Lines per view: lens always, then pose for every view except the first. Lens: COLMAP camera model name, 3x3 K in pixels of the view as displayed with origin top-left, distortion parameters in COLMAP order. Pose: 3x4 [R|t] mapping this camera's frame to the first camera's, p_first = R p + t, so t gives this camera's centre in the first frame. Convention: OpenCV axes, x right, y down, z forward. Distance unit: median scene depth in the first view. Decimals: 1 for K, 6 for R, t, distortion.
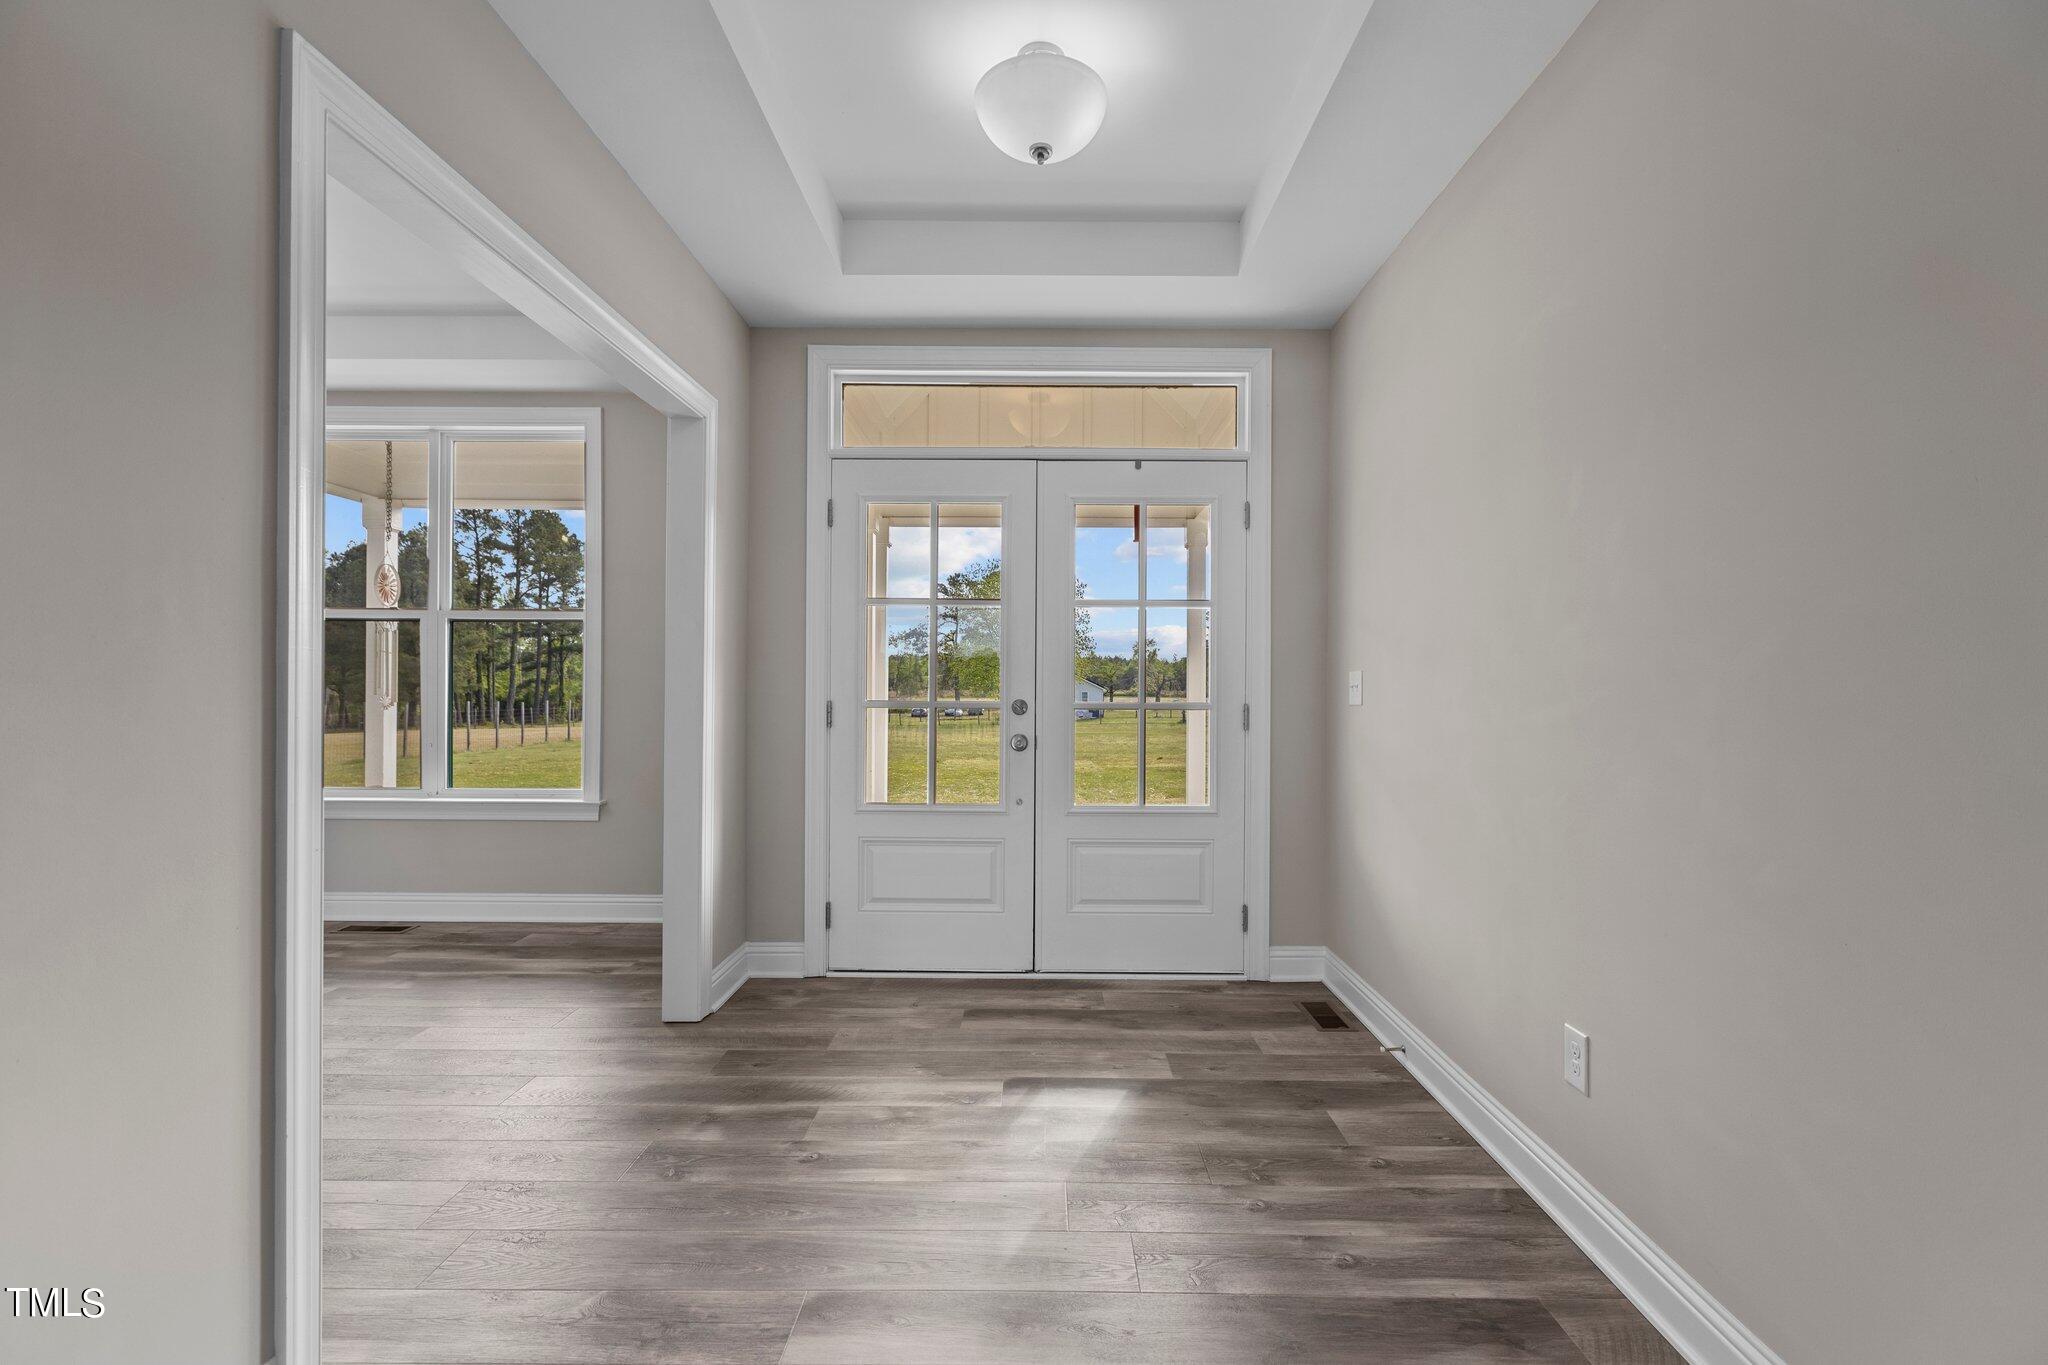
lens RADIAL K [[910.9, 0, 1028.1], [0, 910.9, 687.8], [0, 0, 1]] dist [0.002986, -0.000258]
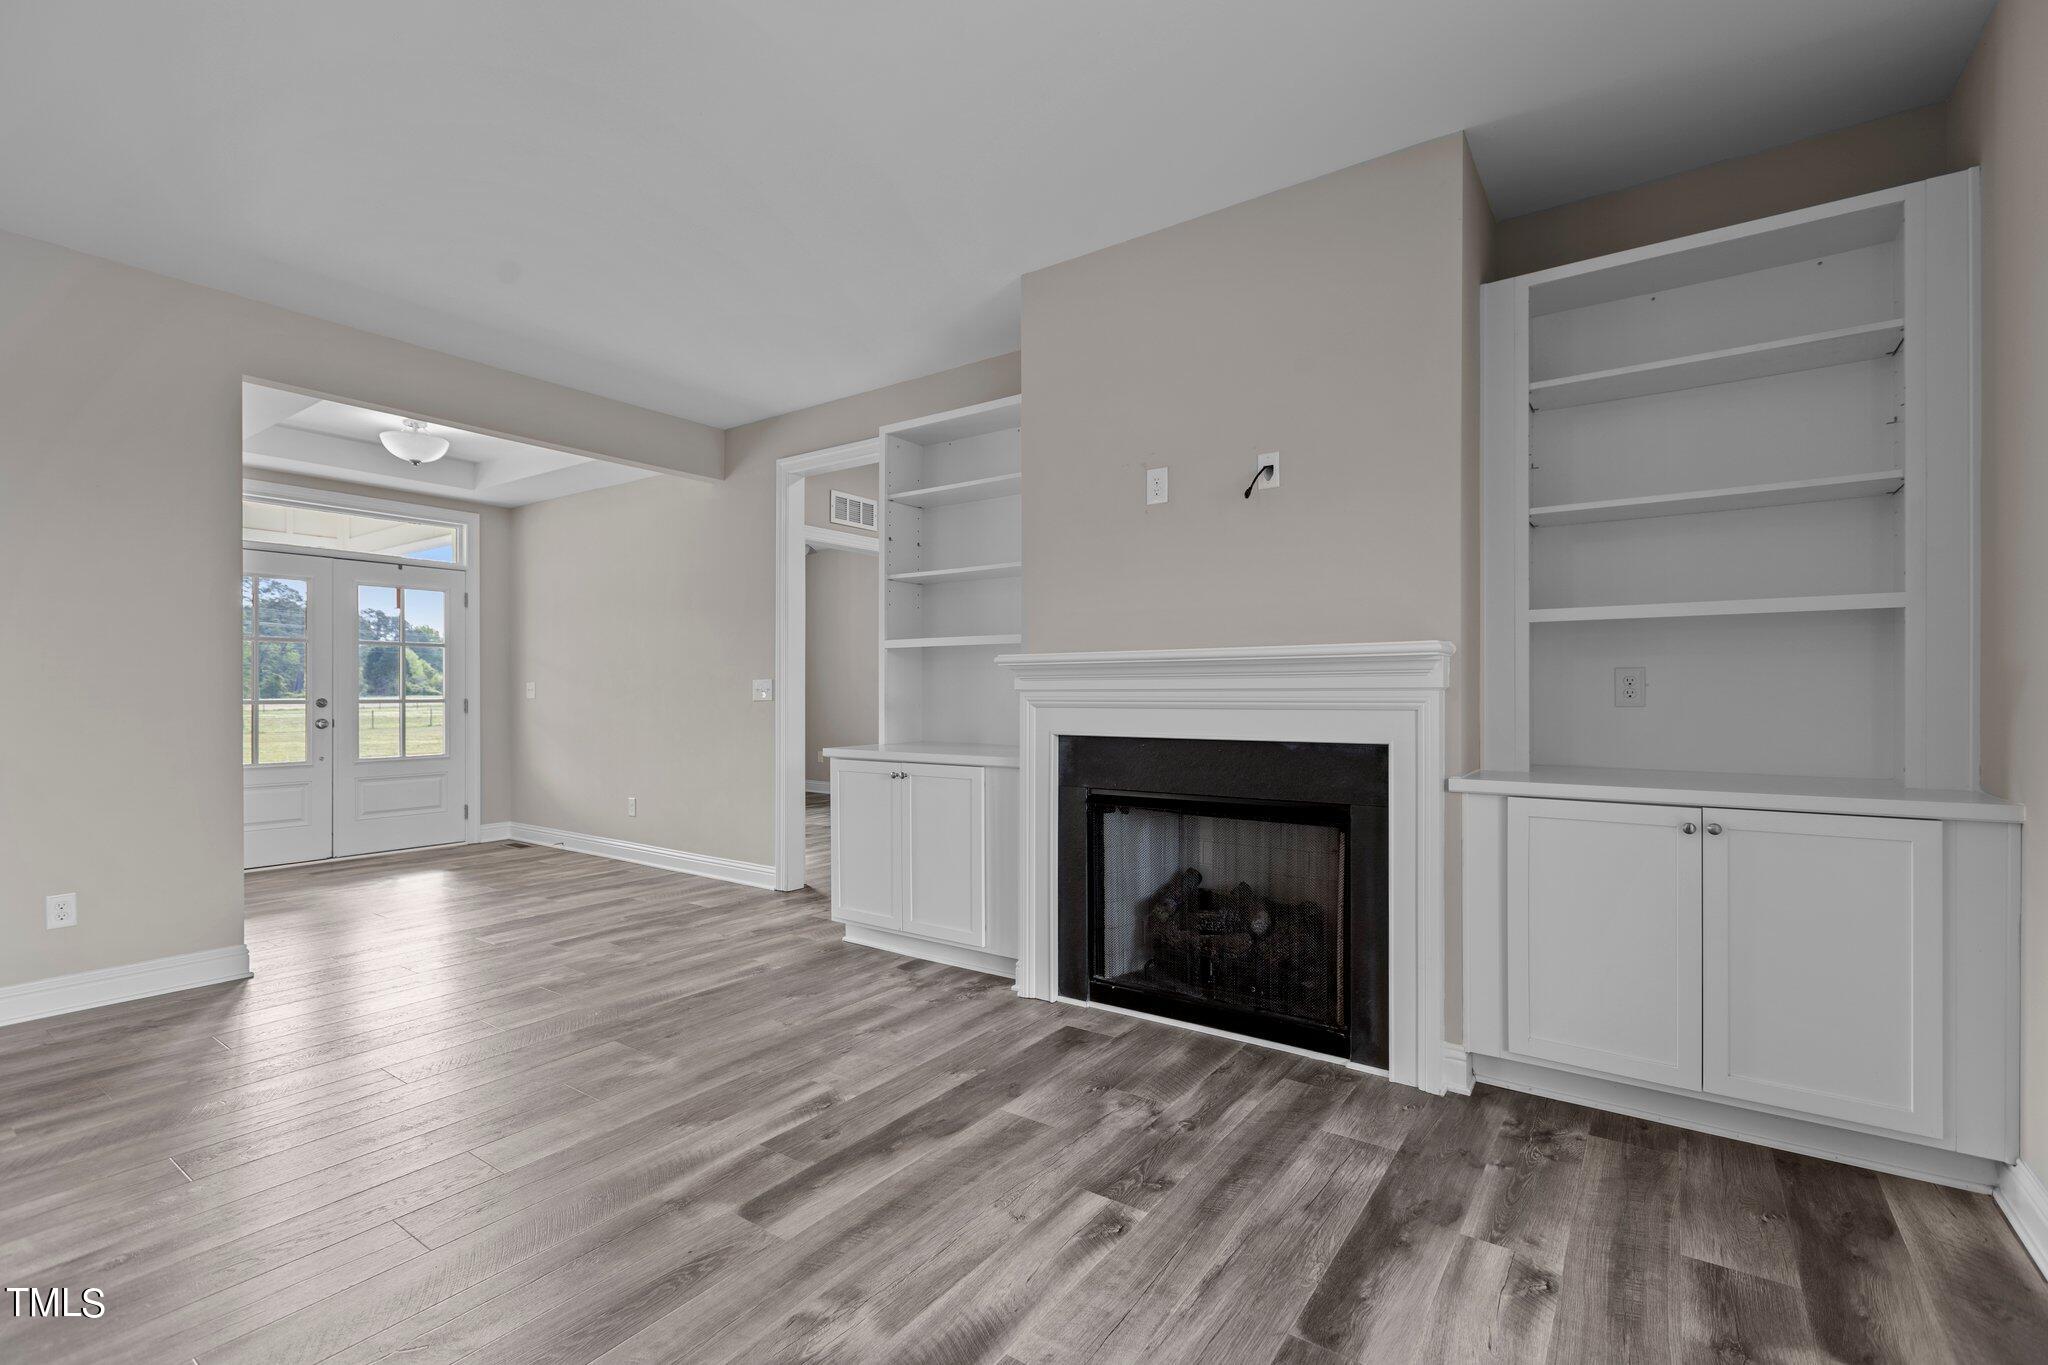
lens RADIAL K [[917.6, 0, 1027.9], [0, 917.6, 685.9], [0, 0, 1]] dist [0.008410, -0.000052]
pose [[0.588467, -0.004518, 0.808509, -0.624722], [0.002671, 0.999990, 0.003644, -0.013240], [-0.808517, 0.000016, 0.588473, -1.078356]]
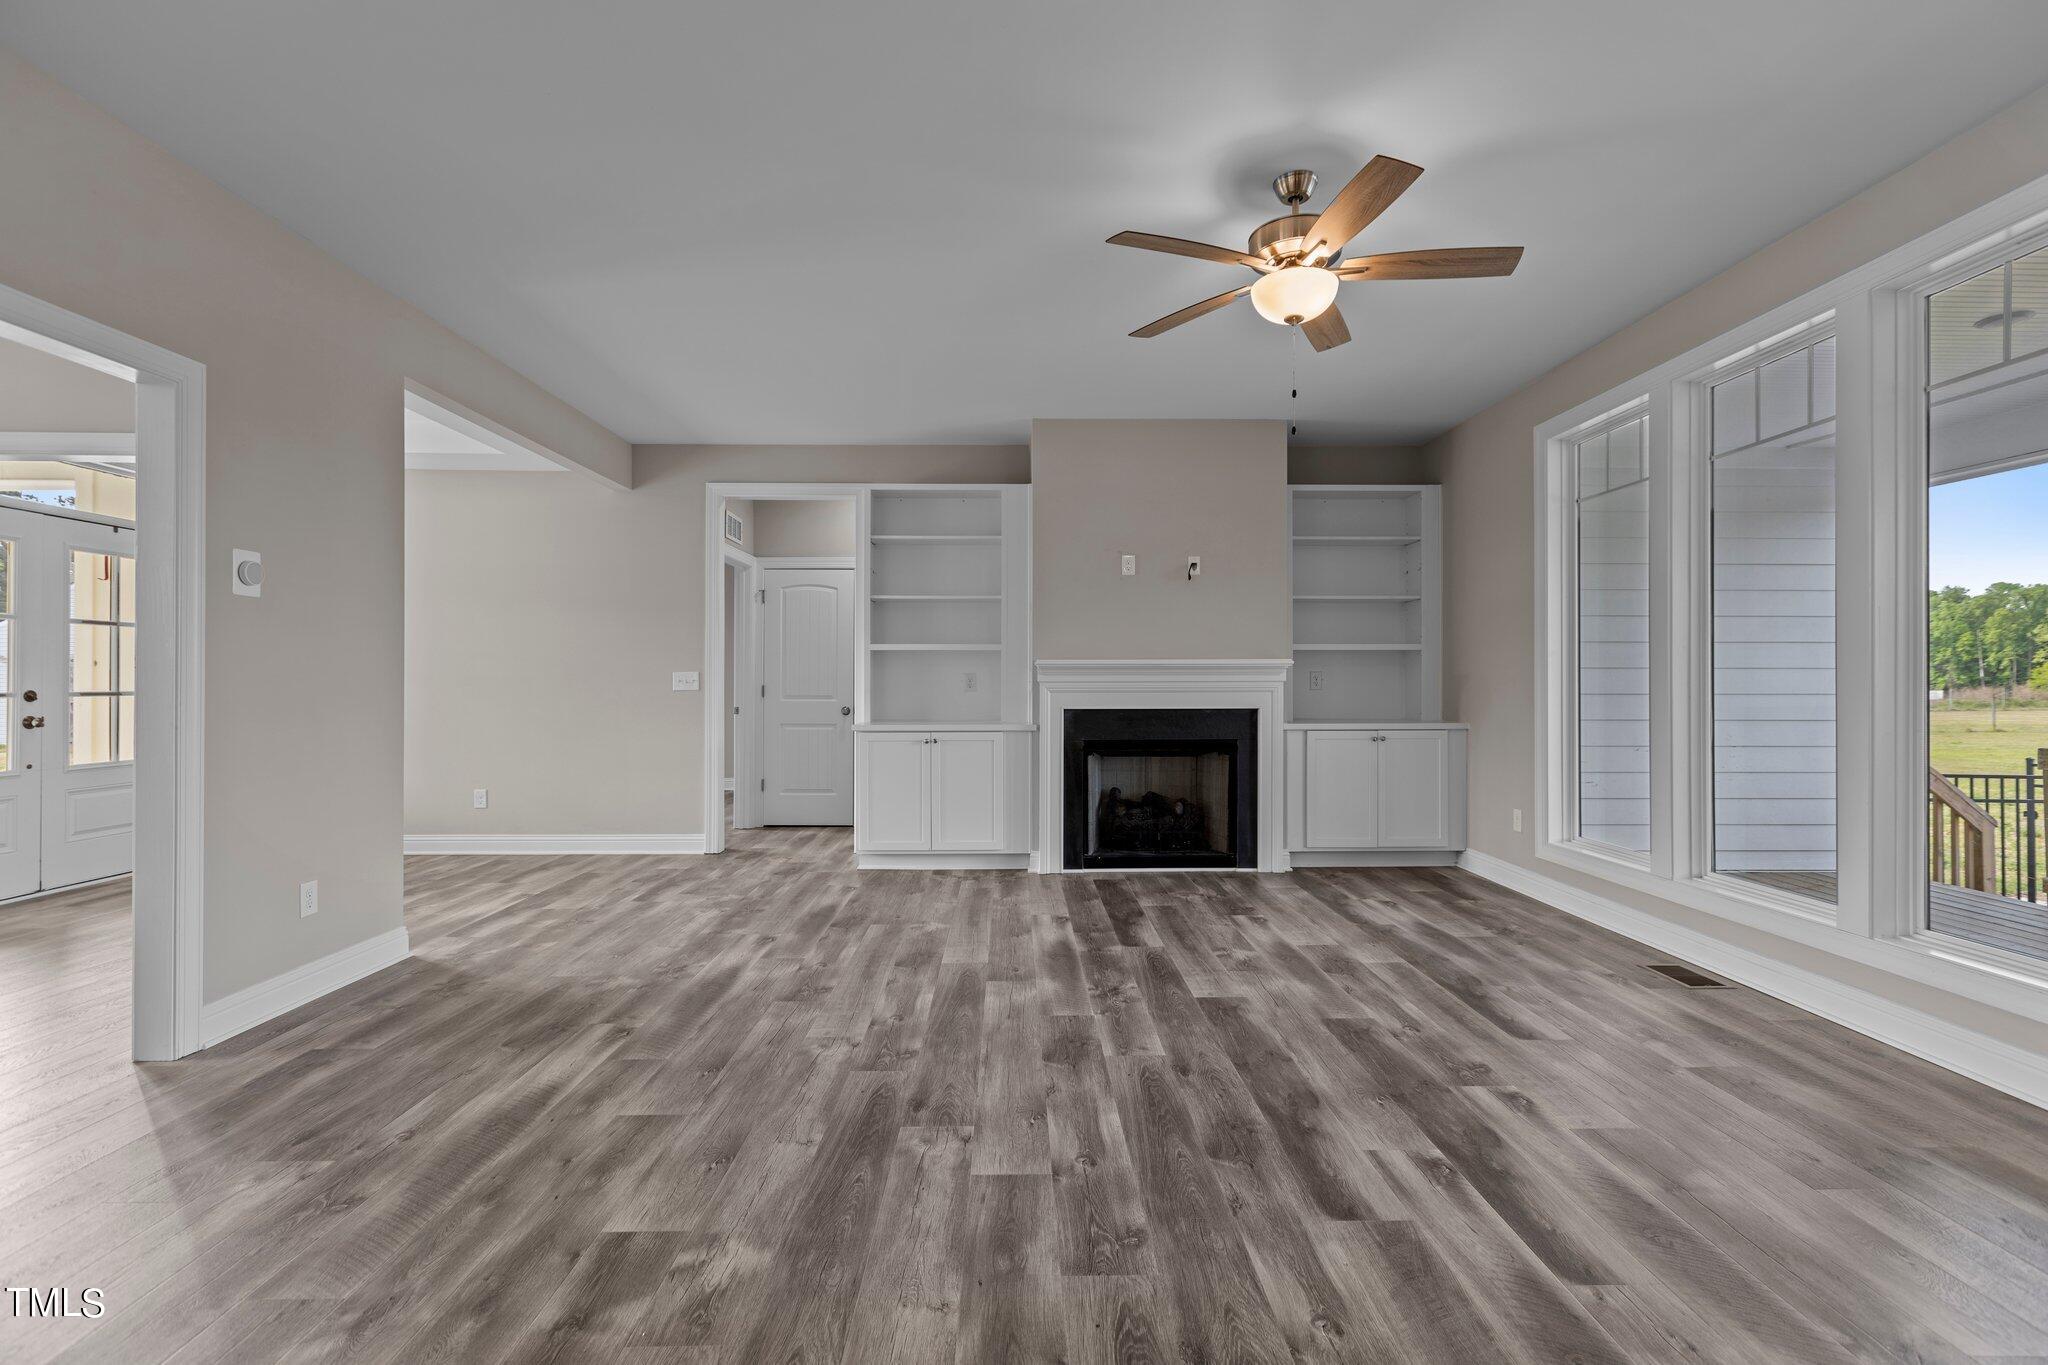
lens RADIAL K [[910.9, 0, 1026.9], [0, 910.9, 683.2], [0, 0, 1]] dist [0.002986, -0.000258]
pose [[-0.015305, -0.007530, 0.999855, -1.380194], [-0.004221, 0.999963, 0.007466, -0.013943], [-0.999874, -0.004106, -0.015336, -0.449670]]
